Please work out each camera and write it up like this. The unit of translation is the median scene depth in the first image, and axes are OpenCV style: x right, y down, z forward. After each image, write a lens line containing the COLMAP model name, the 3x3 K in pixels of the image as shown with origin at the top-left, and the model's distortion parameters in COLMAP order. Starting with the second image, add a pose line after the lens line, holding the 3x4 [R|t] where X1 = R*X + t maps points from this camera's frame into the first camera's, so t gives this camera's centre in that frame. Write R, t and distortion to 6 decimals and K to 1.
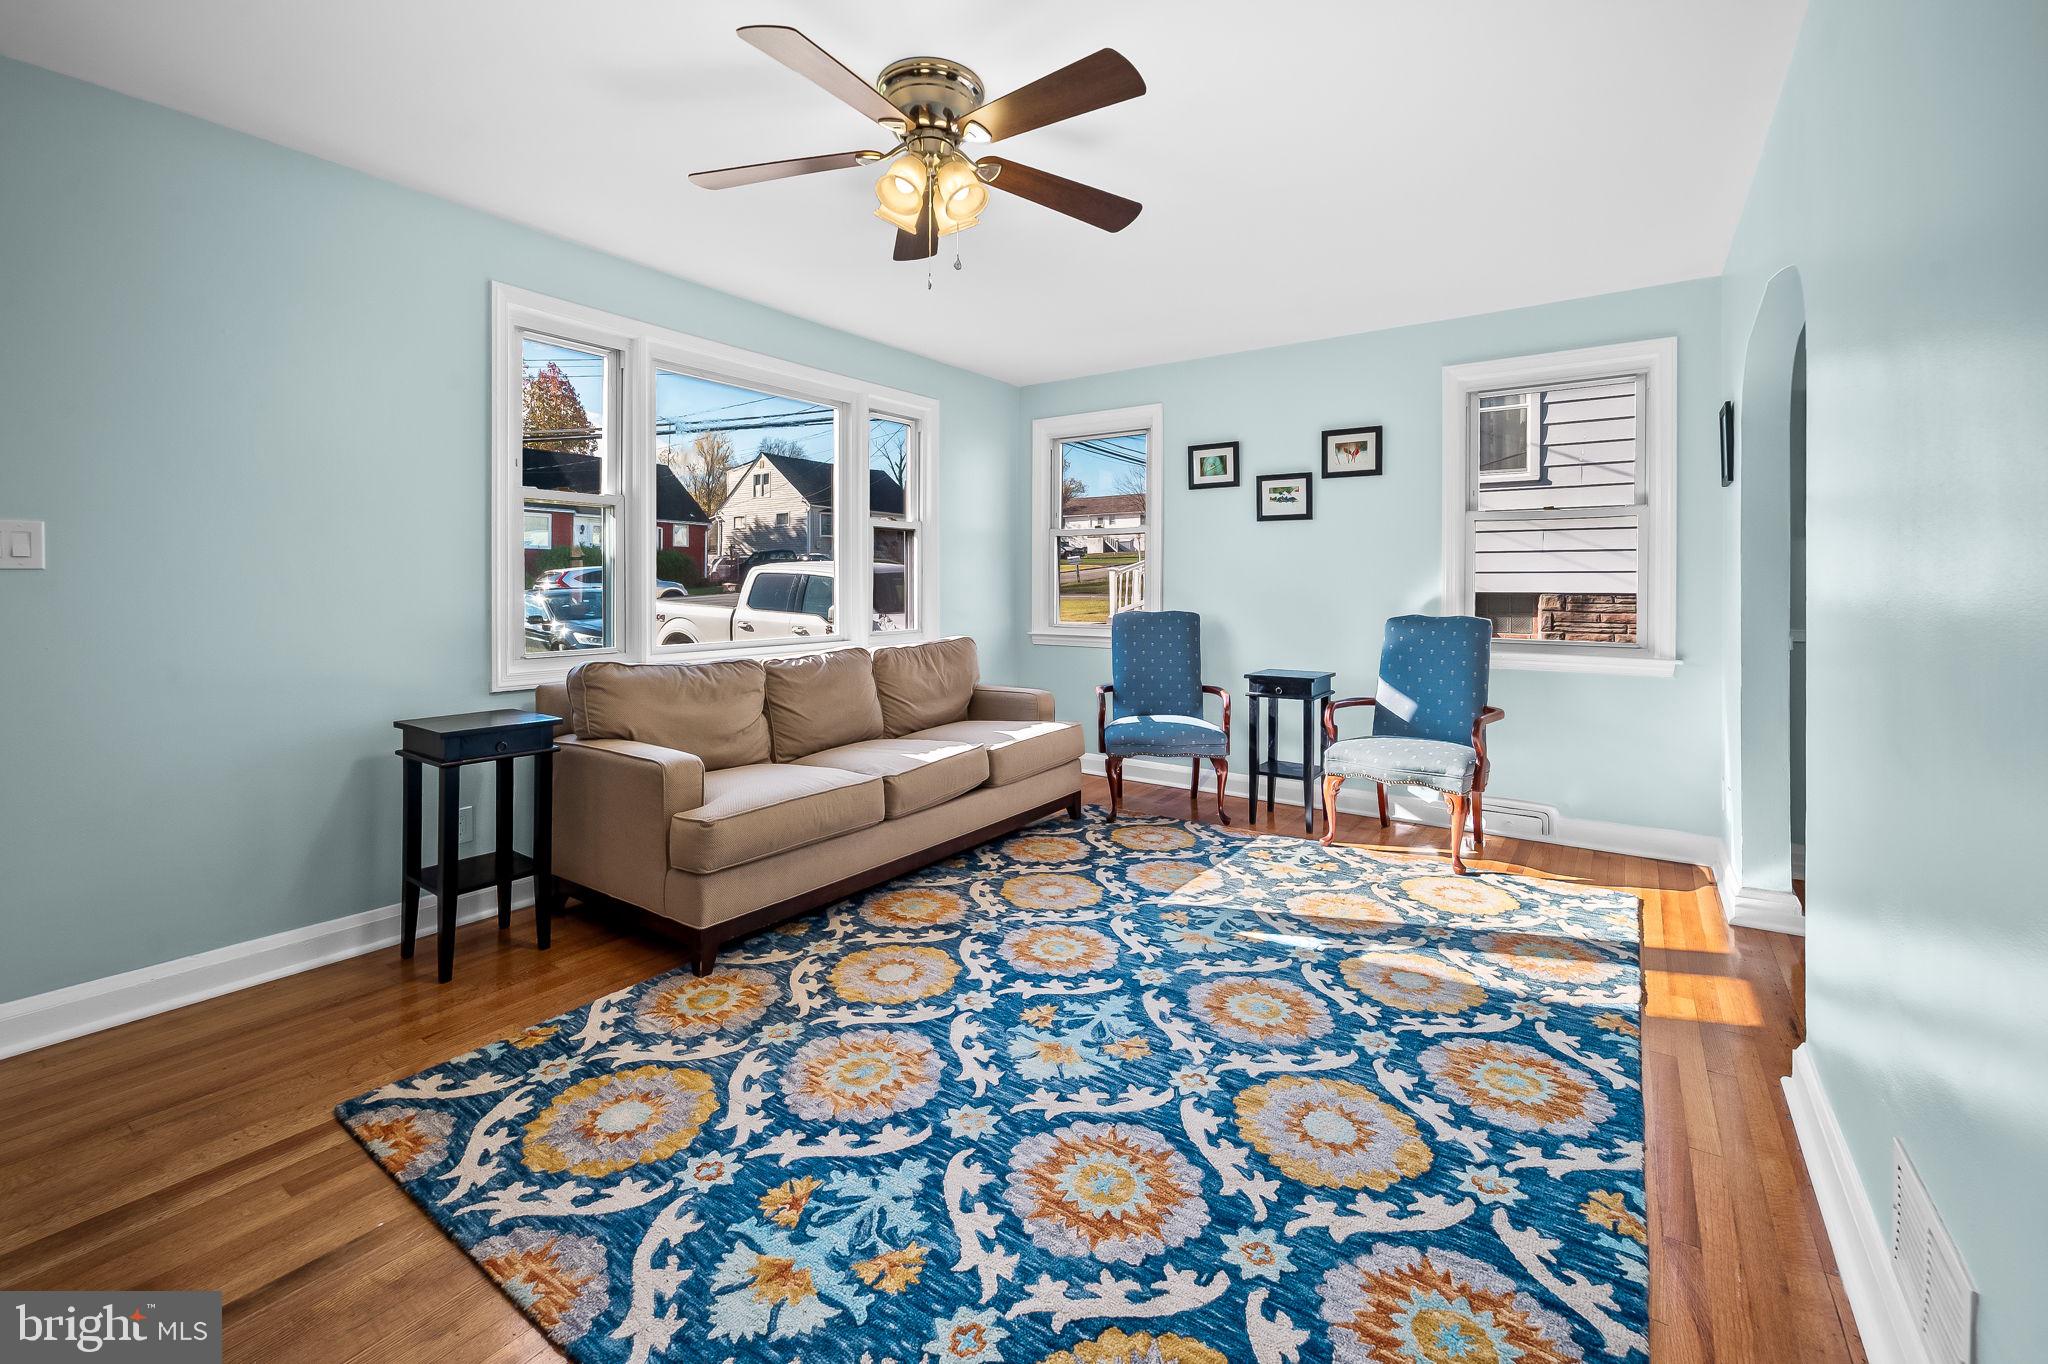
lens RADIAL K [[856.4, 0, 1035.6], [0, 856.4, 605.6], [0, 0, 1]] dist [-0.001314, 0.000389]
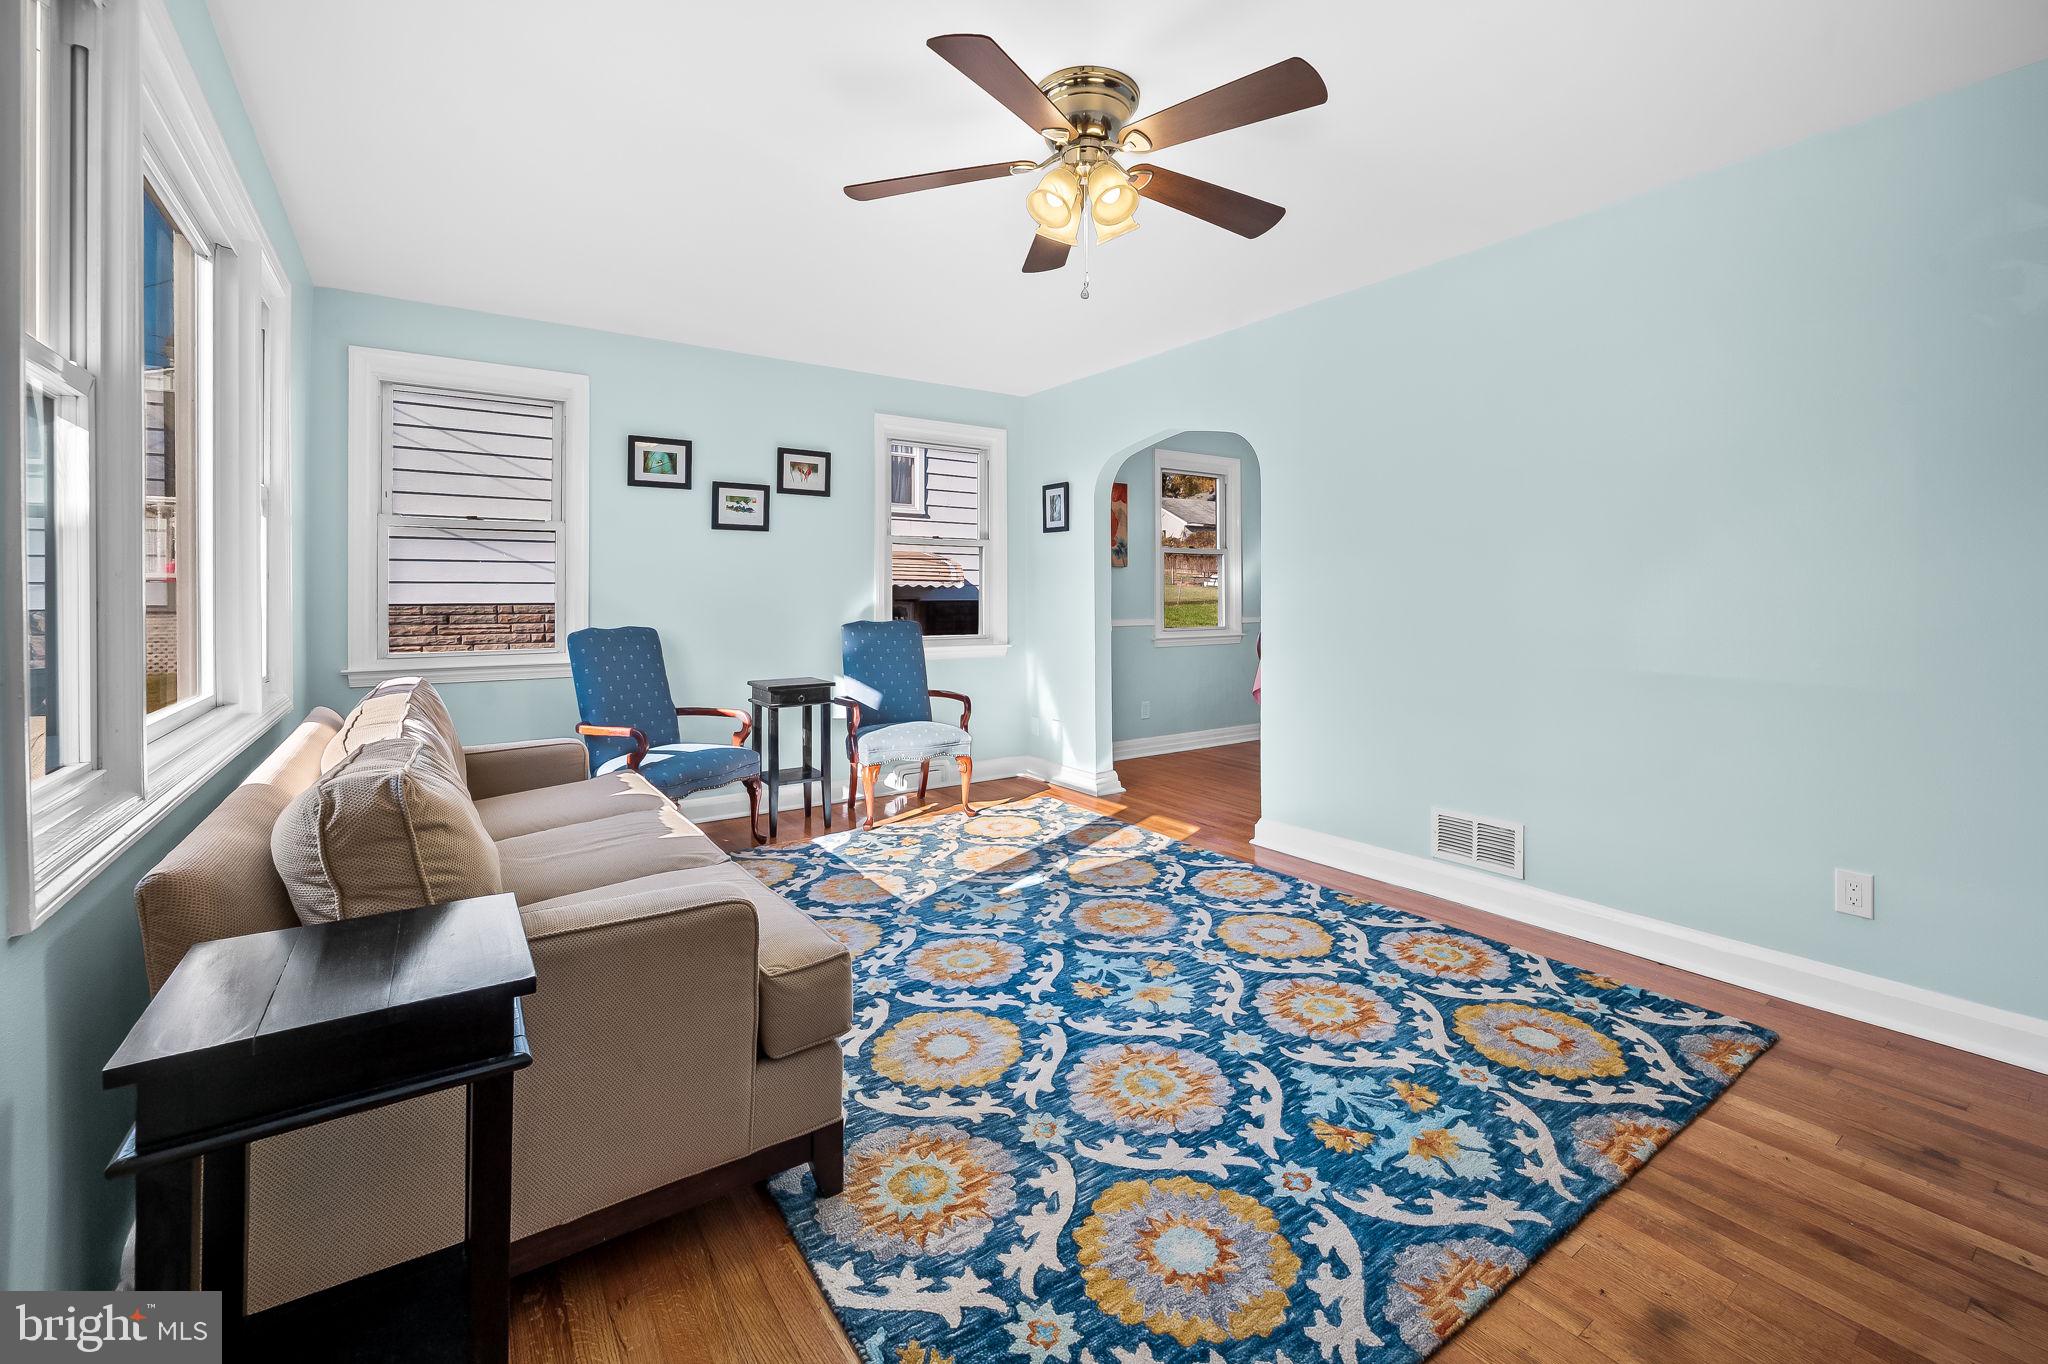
lens RADIAL K [[856.4, 0, 1035.6], [0, 856.4, 605.6], [0, 0, 1]] dist [-0.001314, 0.000389]
pose [[0.350208, -0.014143, 0.936565, -1.148889], [0.026158, 0.999644, 0.005314, -0.019502], [-0.936306, 0.022638, 0.350454, 0.748366]]
